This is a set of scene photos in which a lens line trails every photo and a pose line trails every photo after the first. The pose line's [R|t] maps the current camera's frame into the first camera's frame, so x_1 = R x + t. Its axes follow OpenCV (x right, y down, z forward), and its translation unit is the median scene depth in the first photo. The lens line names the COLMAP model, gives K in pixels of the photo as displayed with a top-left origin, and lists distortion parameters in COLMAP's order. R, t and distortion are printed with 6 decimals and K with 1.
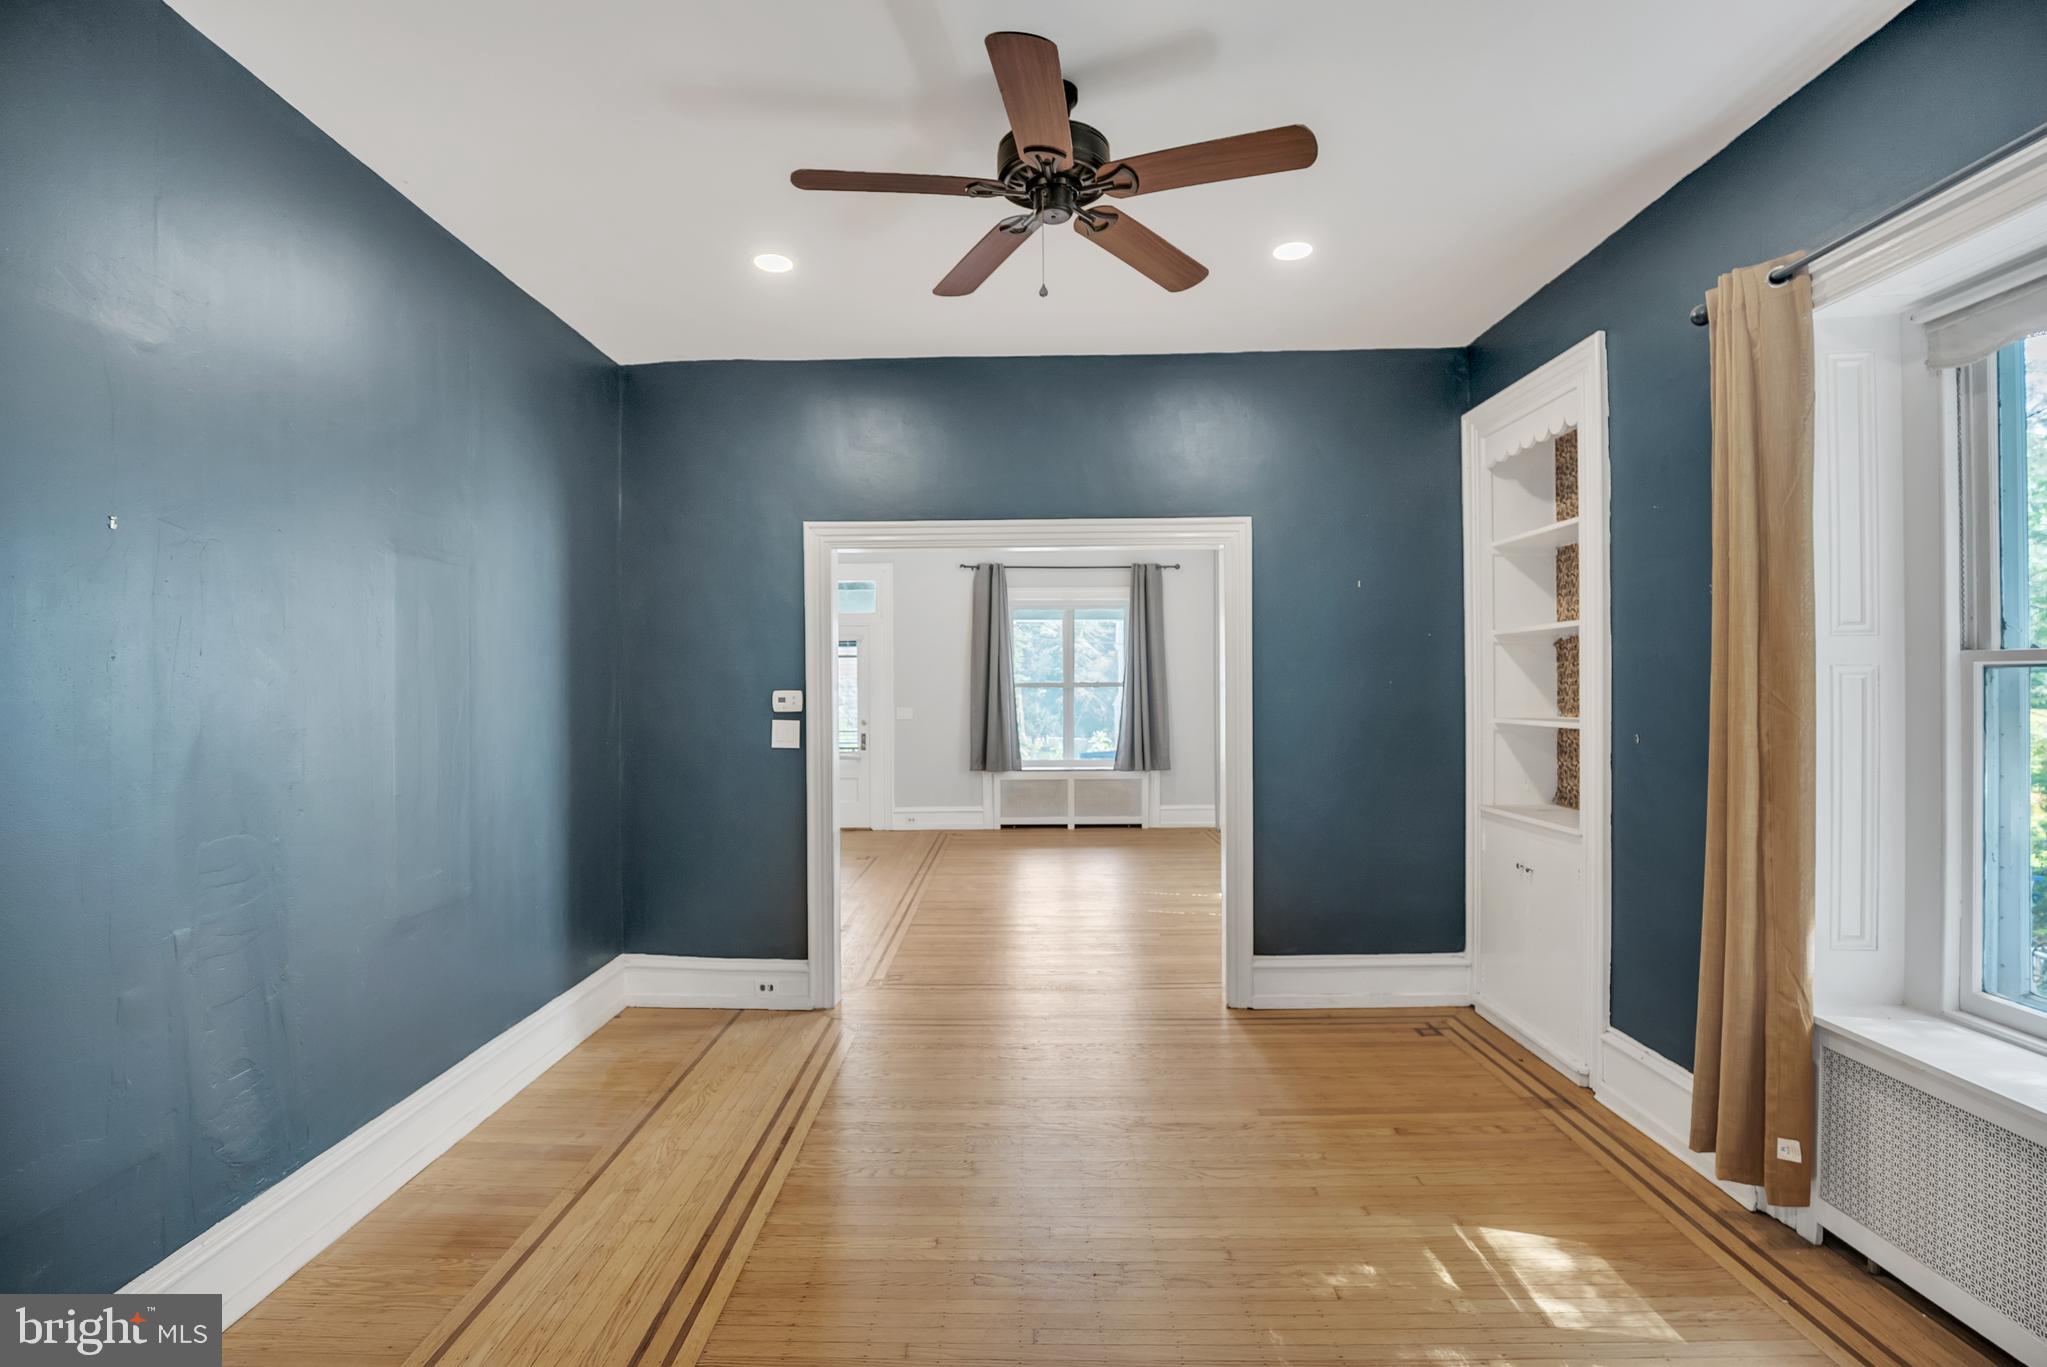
lens RADIAL K [[962.2, 0, 1029.6], [0, 962.2, 684.5], [0, 0, 1]] dist [-0.019913, 0.000286]
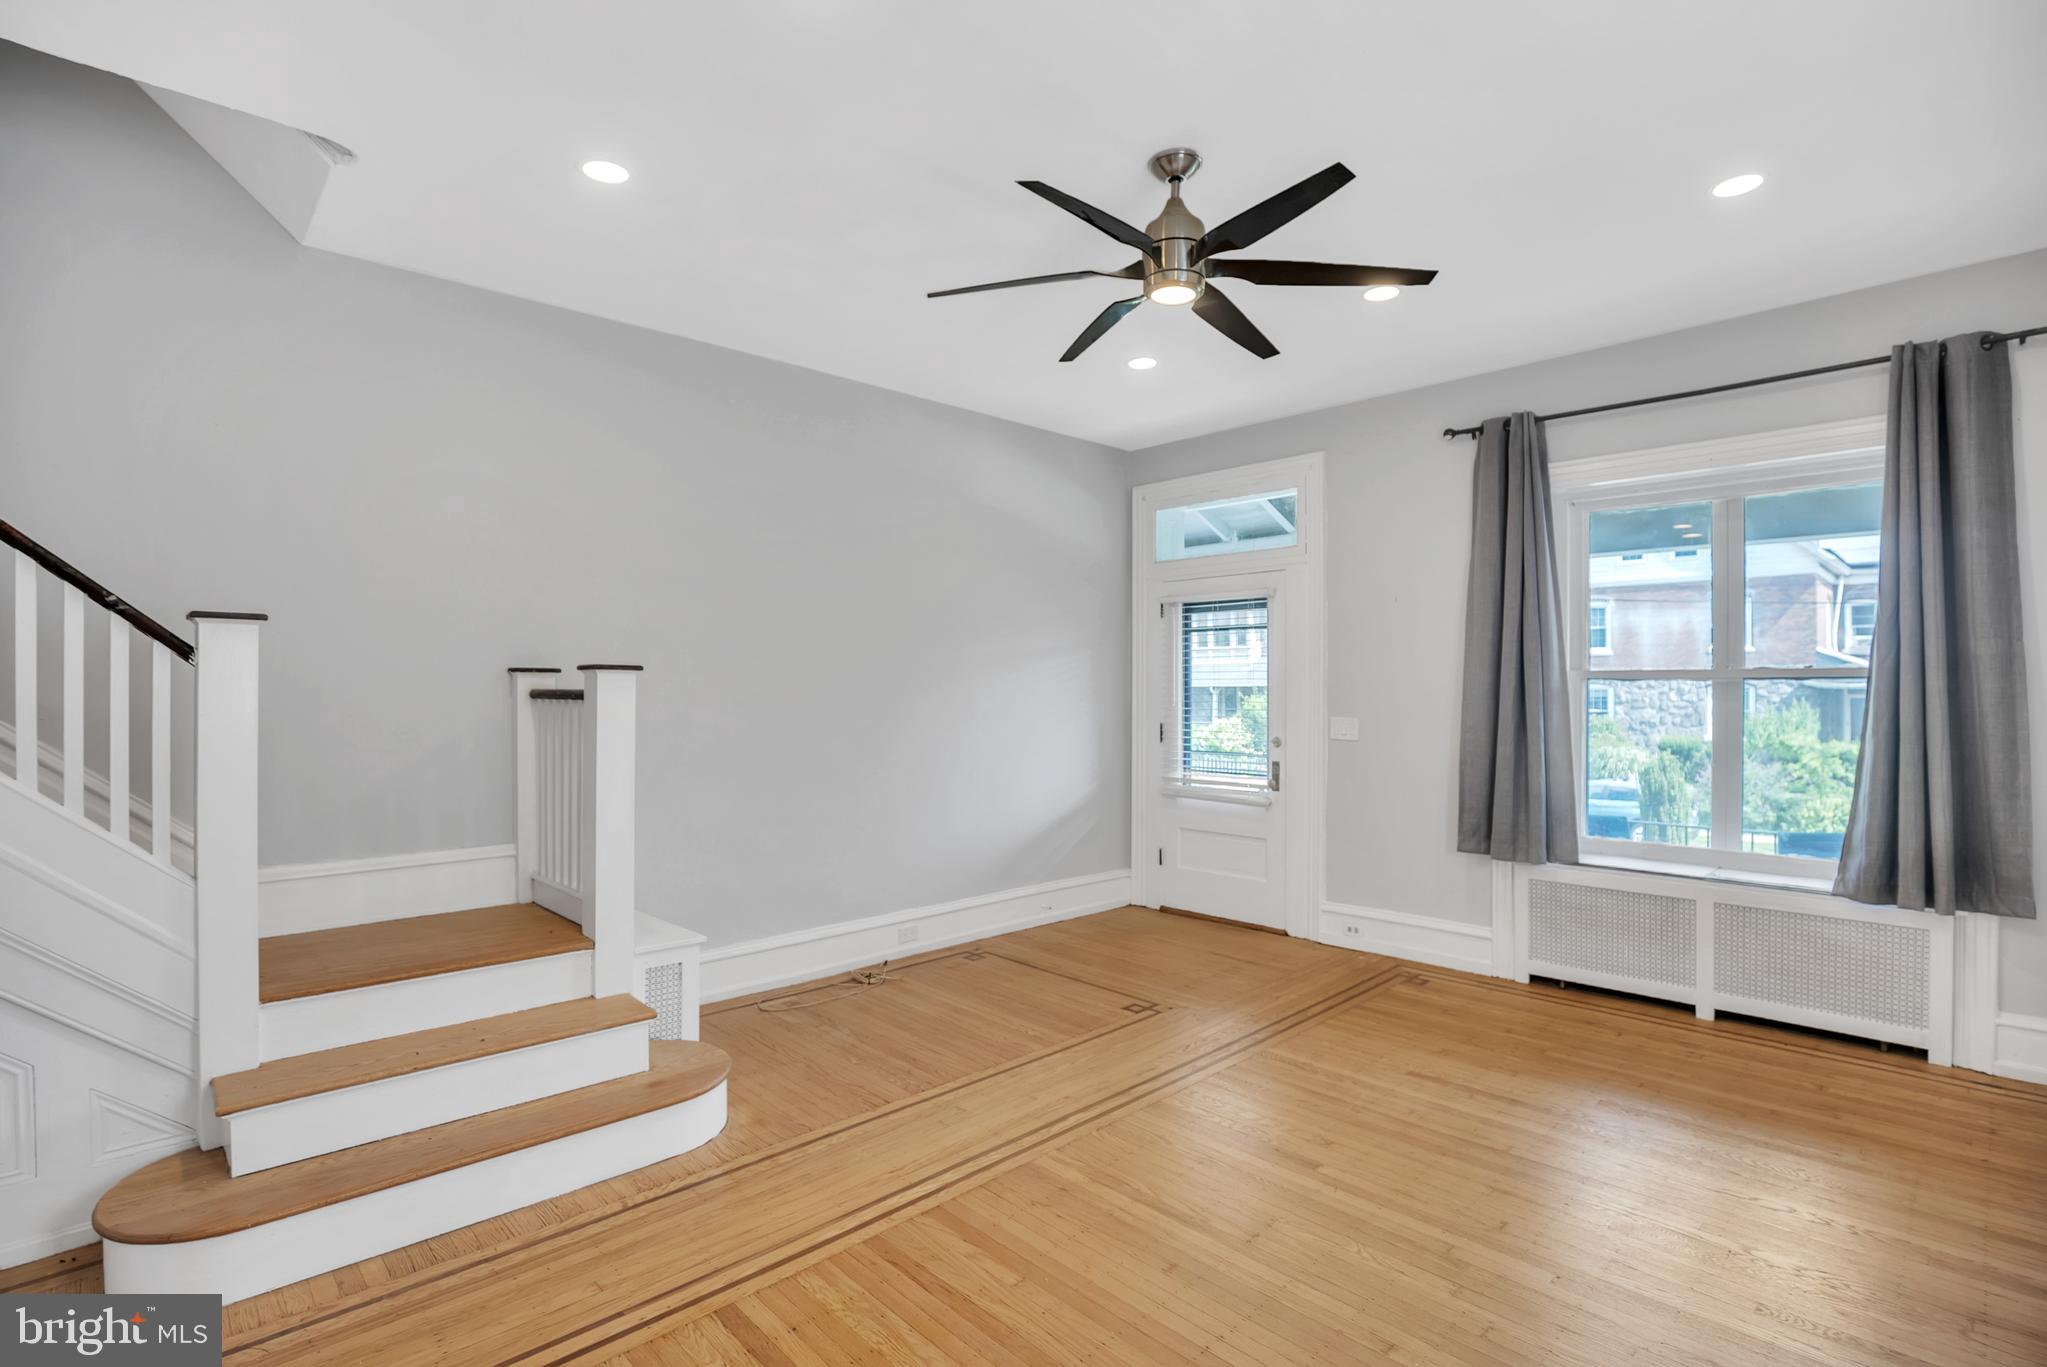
lens RADIAL K [[1002.7, 0, 1023.5], [0, 1002.7, 683.5], [0, 0, 1]] dist [-0.019049, 0.000526]
pose [[0.691156, 0.004287, -0.722693, 0.149101], [-0.001135, 0.999988, 0.004847, 0.002733], [0.722705, -0.002529, 0.691152, 0.488794]]
